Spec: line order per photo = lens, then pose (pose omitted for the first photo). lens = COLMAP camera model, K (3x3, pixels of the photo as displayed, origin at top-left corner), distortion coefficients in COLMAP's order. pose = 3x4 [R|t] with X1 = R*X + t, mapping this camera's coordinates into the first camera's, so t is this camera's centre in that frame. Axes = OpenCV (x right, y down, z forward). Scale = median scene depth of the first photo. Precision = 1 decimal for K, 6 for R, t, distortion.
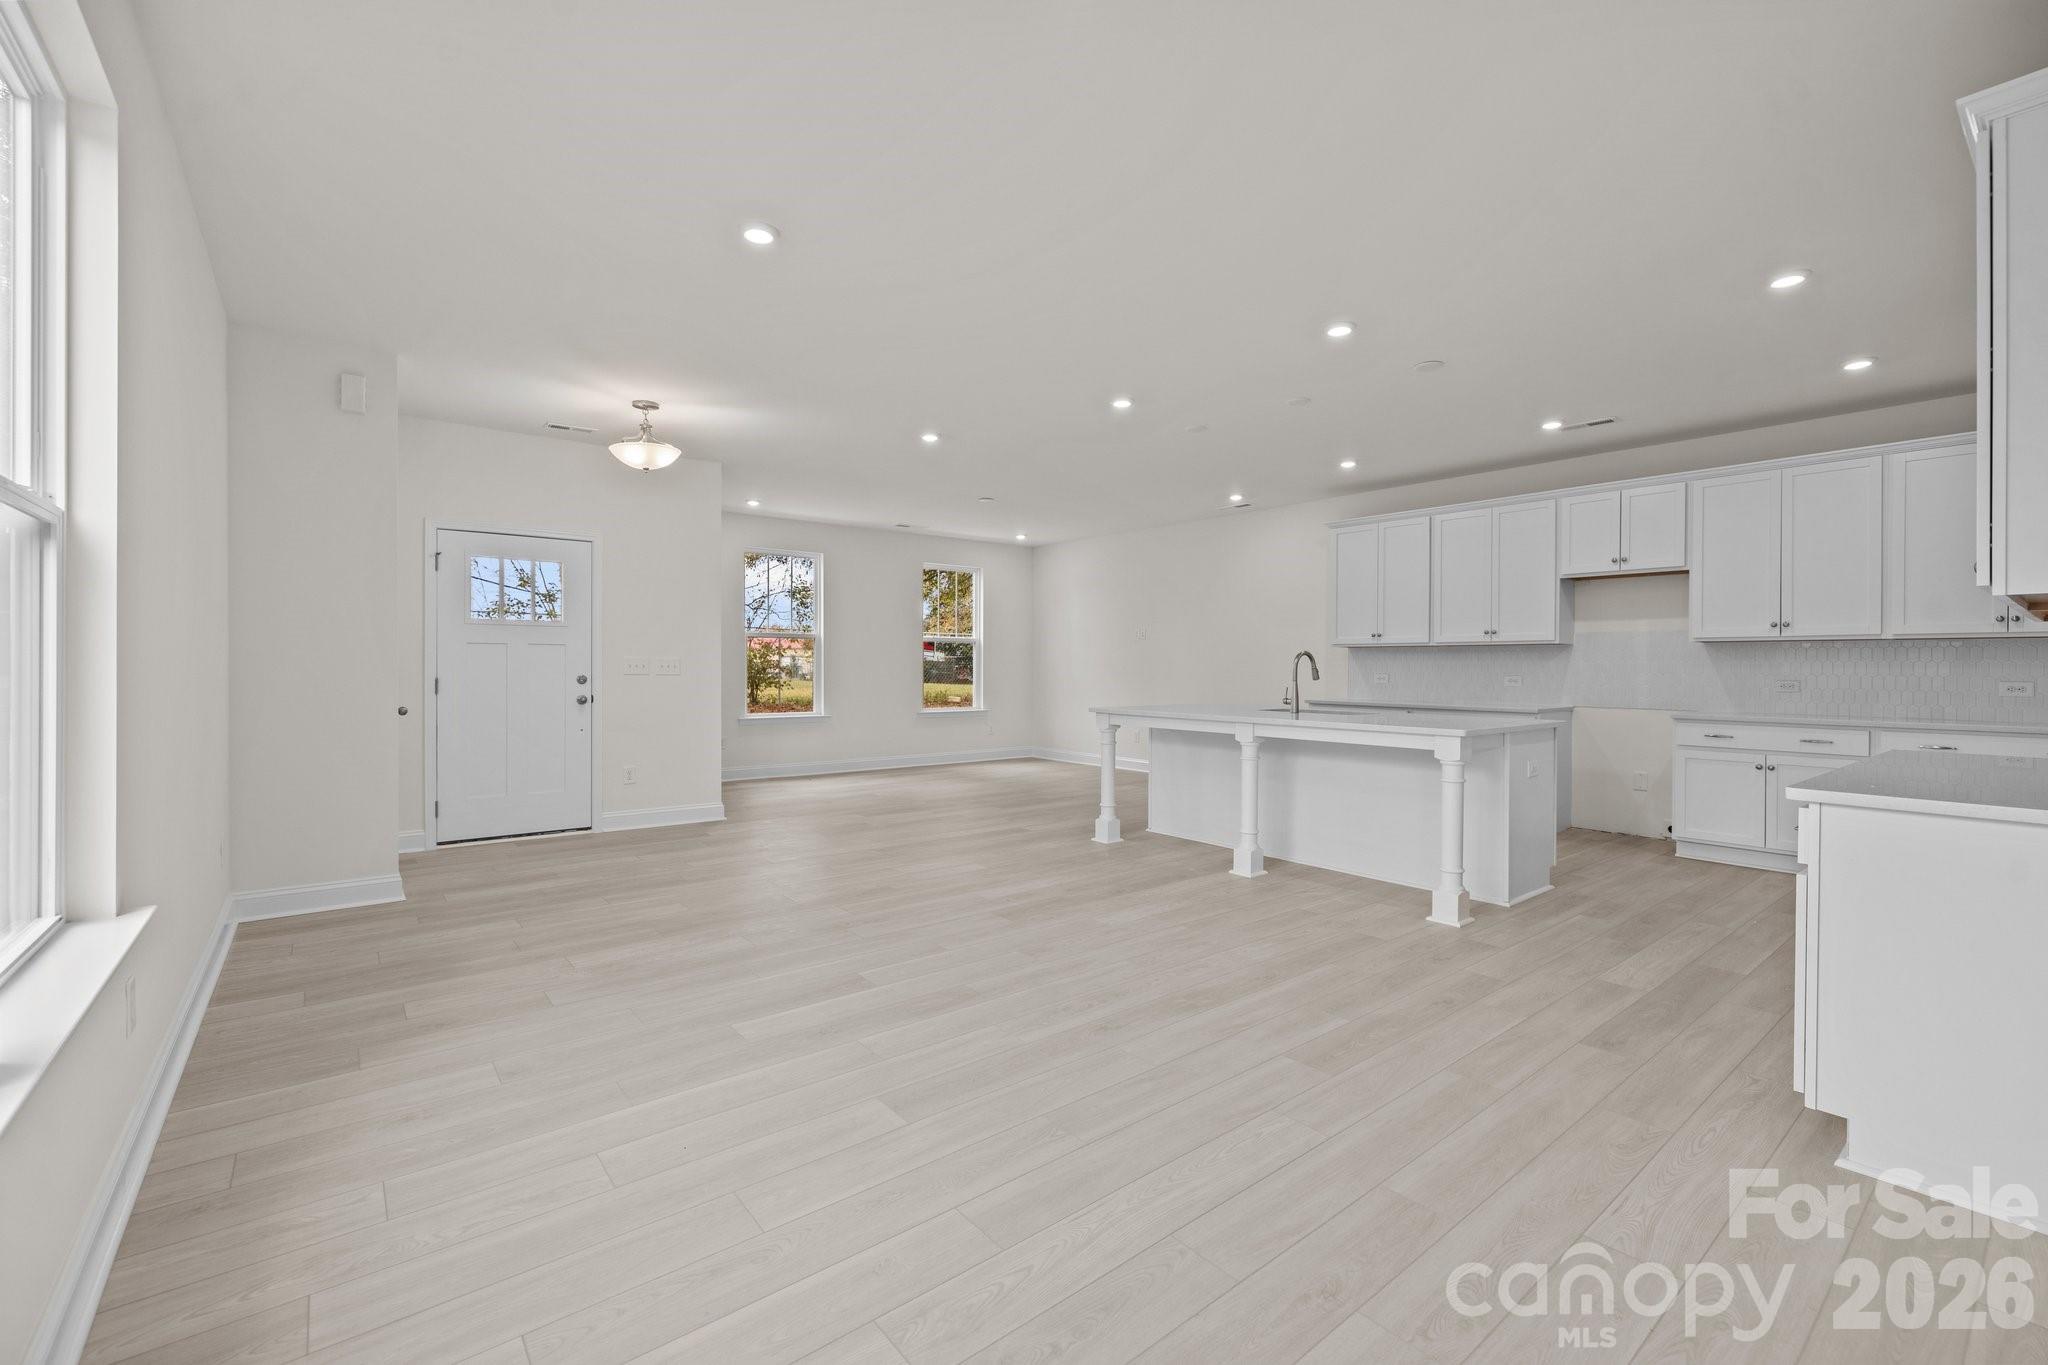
lens RADIAL K [[866.3, 0, 1014.7], [0, 866.3, 666.4], [0, 0, 1]] dist [-0.006209, 0.001052]
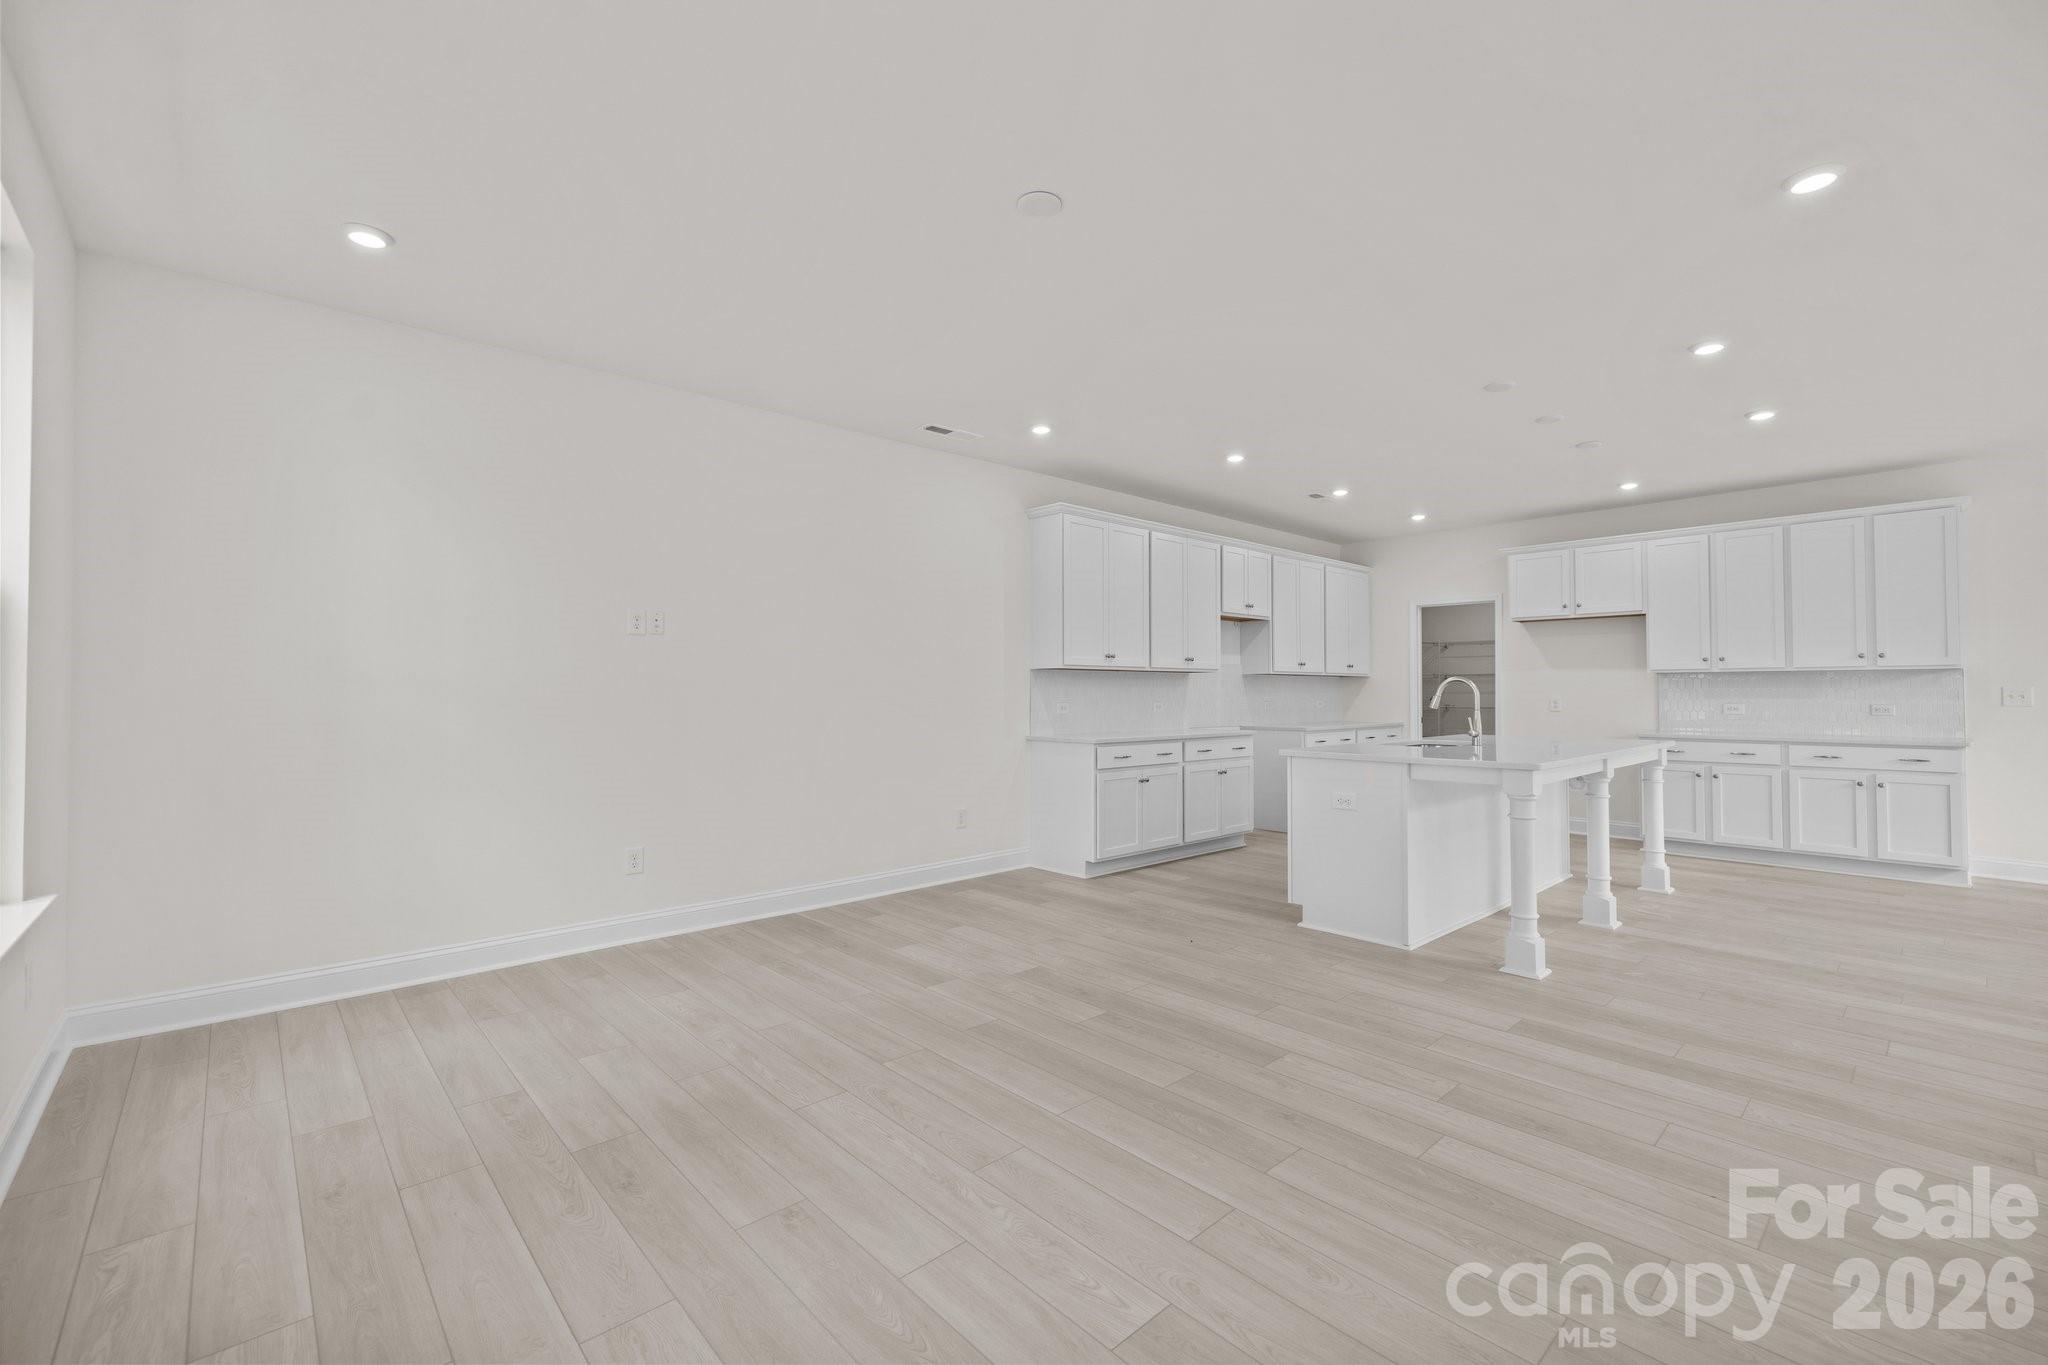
lens RADIAL K [[866.3, 0, 1002.1], [0, 866.3, 677.3], [0, 0, 1]] dist [-0.006209, 0.001052]
pose [[-0.066311, 0.013110, 0.997713, -0.525234], [0.001650, 0.999914, -0.013029, -0.006616], [-0.997798, 0.000782, -0.066327, 1.503283]]
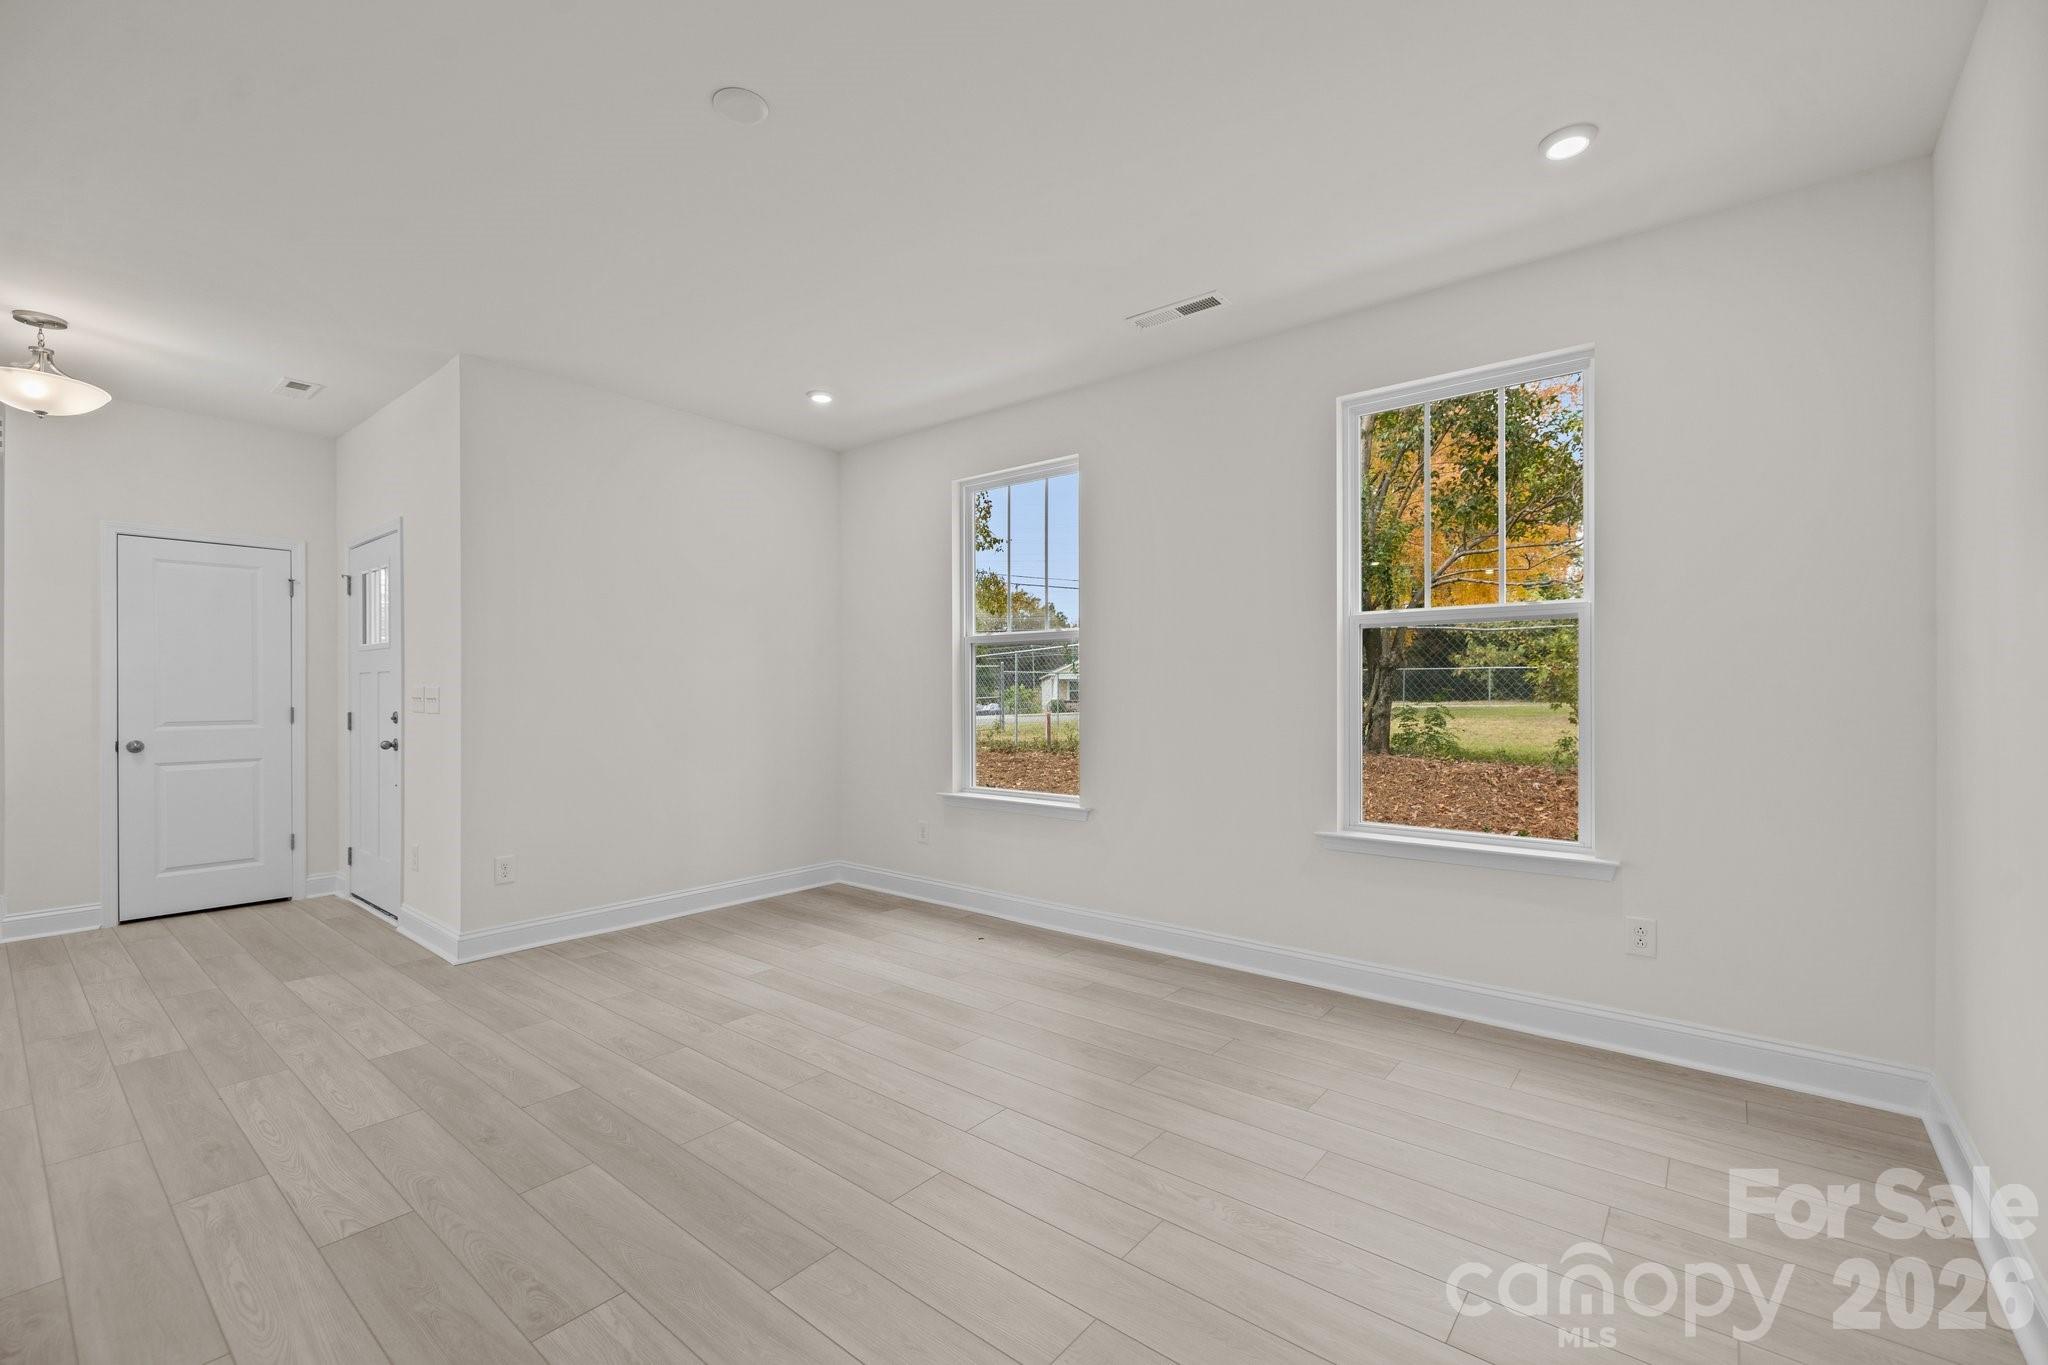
lens RADIAL K [[866.3, 0, 1006.8], [0, 866.3, 690.0], [0, 0, 1]] dist [-0.006209, 0.001052]
pose [[0.216298, -0.006519, -0.976306, 0.374372], [0.000817, 0.999979, -0.006496, -0.003448], [0.976327, 0.000607, 0.216298, 1.483978]]
